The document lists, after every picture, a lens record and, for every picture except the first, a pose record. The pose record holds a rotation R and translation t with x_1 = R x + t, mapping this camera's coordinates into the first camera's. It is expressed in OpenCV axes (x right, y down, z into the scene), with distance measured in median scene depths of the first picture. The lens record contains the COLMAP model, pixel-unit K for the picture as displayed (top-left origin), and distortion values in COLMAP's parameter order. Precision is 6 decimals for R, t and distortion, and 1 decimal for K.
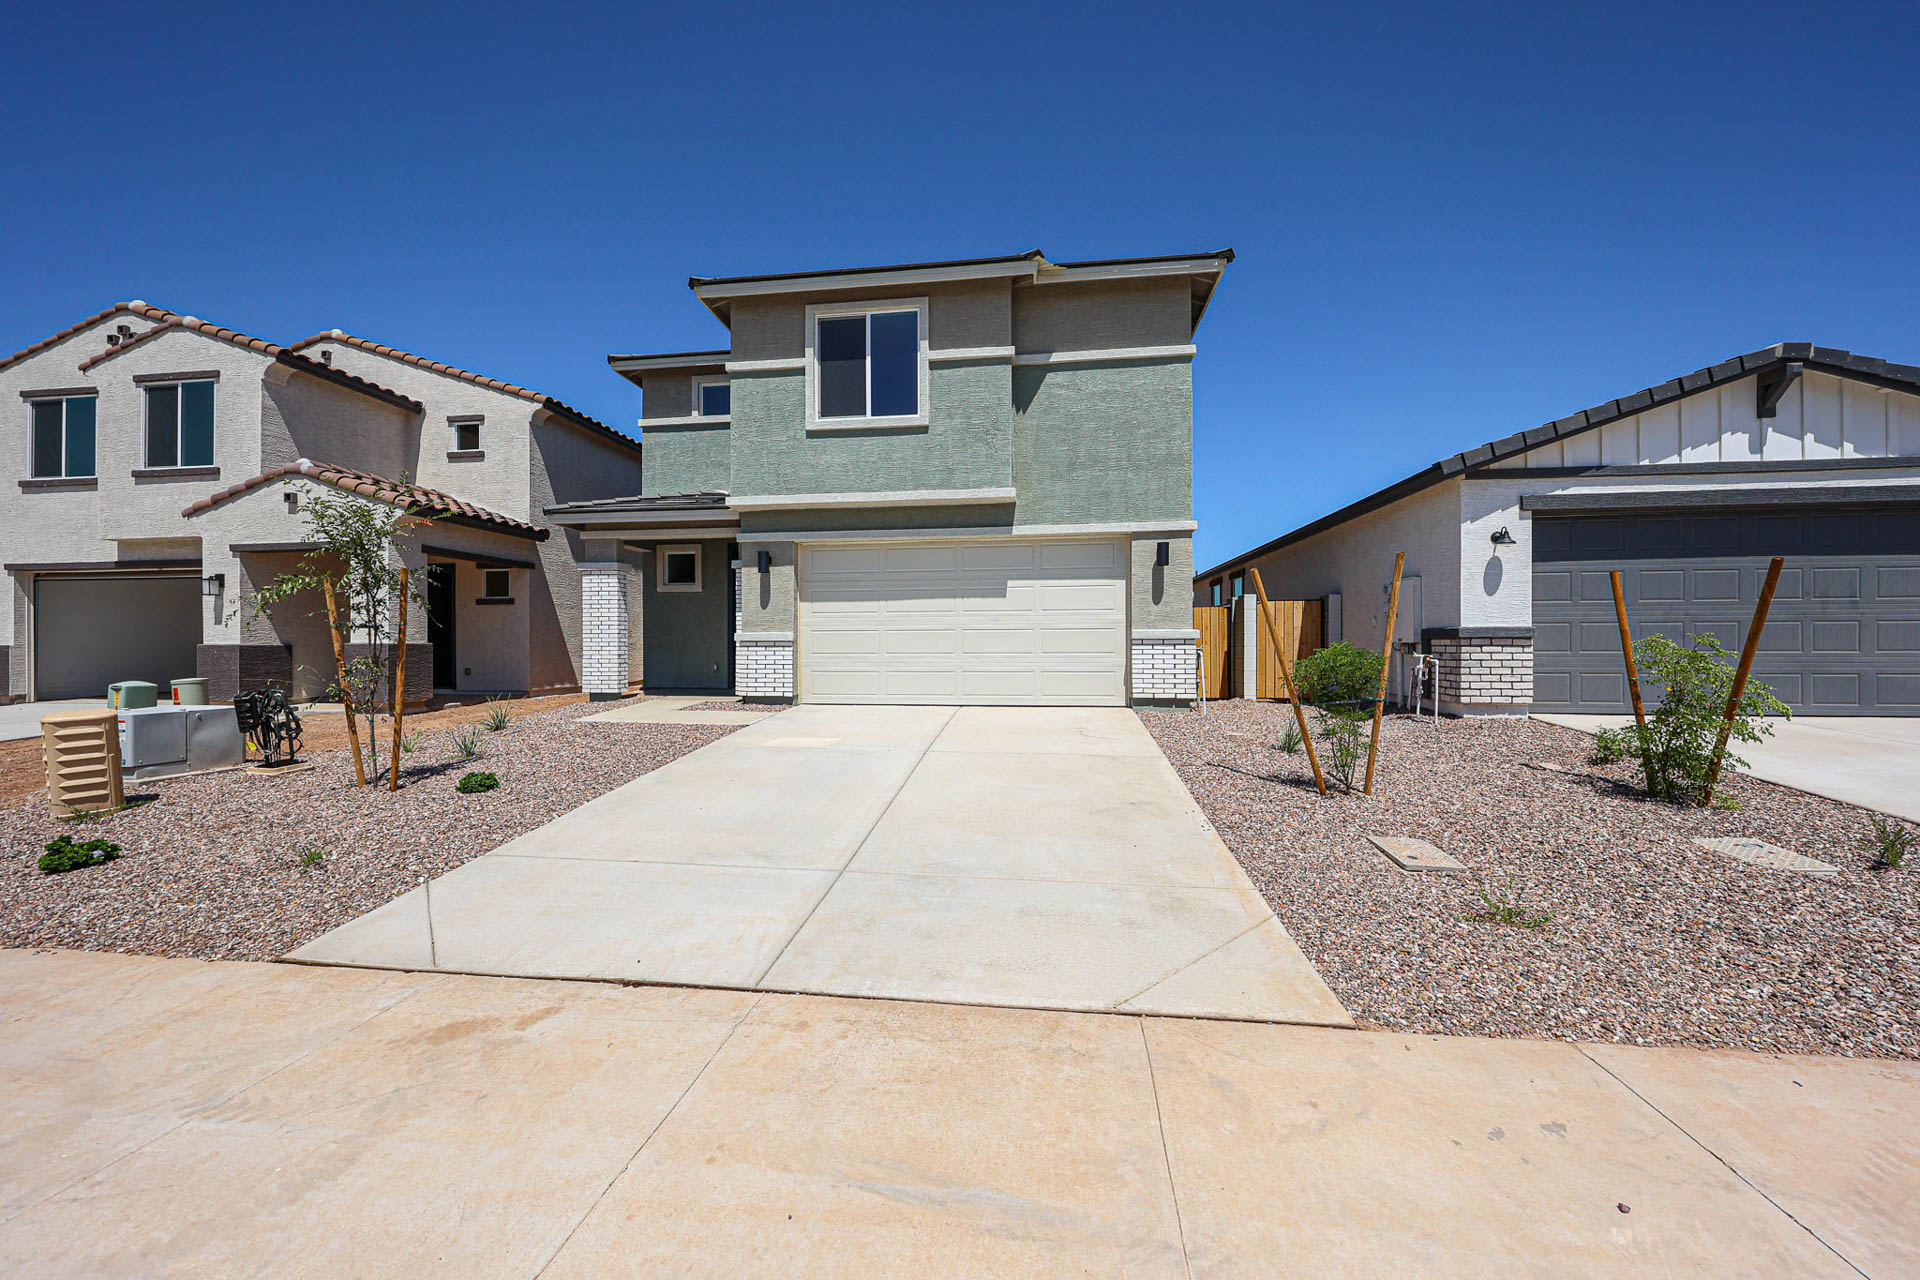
lens RADIAL K [[660.8, 0, 931.8], [0, 660.8, 641.7], [0, 0, 1]] dist [-0.001726, 0.000369]
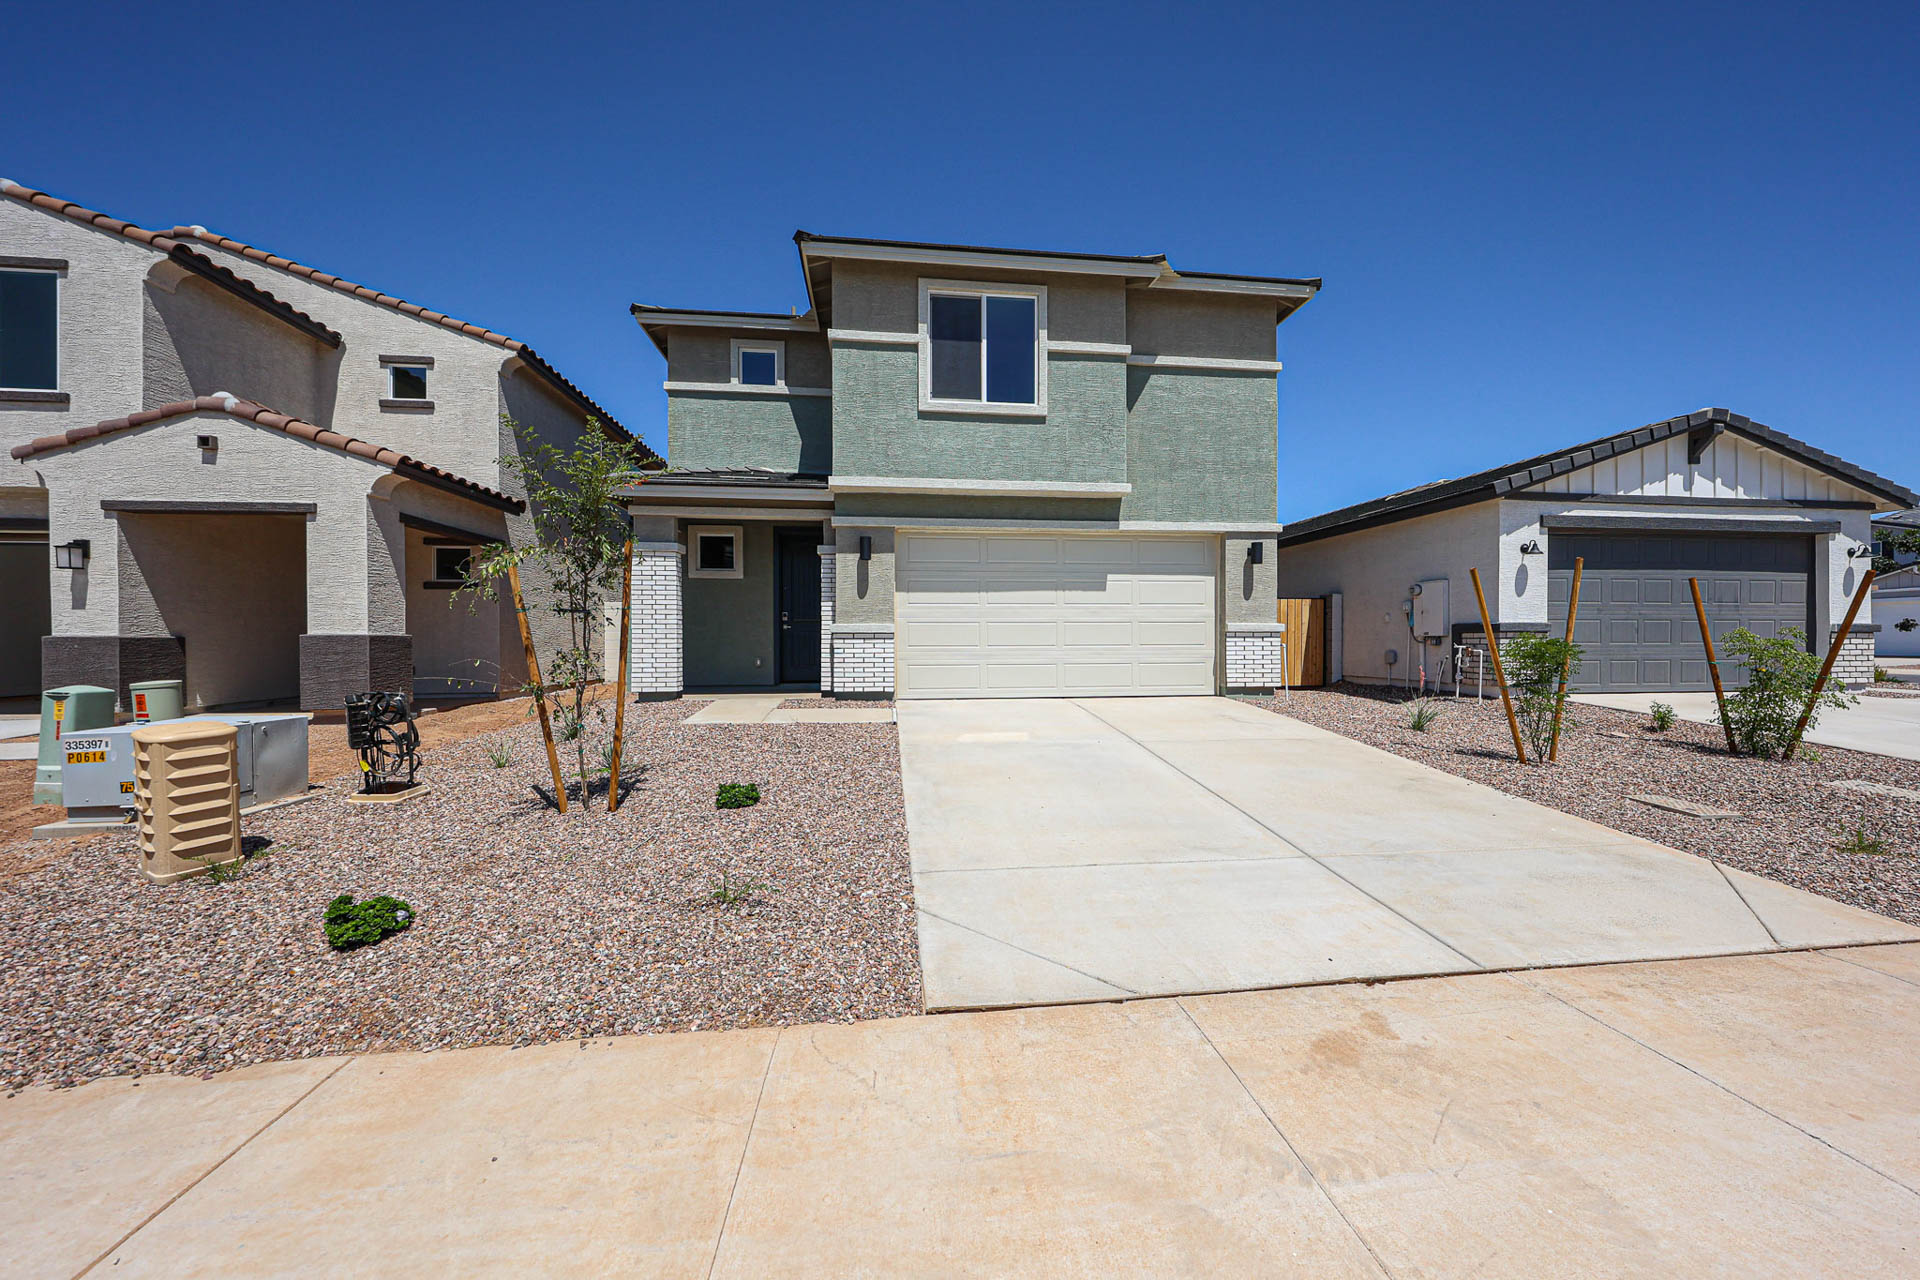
lens RADIAL K [[660.8, 0, 961.0], [0, 660.8, 644.0], [0, 0, 1]] dist [-0.001726, 0.000369]
pose [[0.970681, -0.000980, 0.240368, -0.378942], [-0.001748, 0.999936, 0.011134, 0.004488], [-0.240364, -0.011227, 0.970618, 0.063509]]
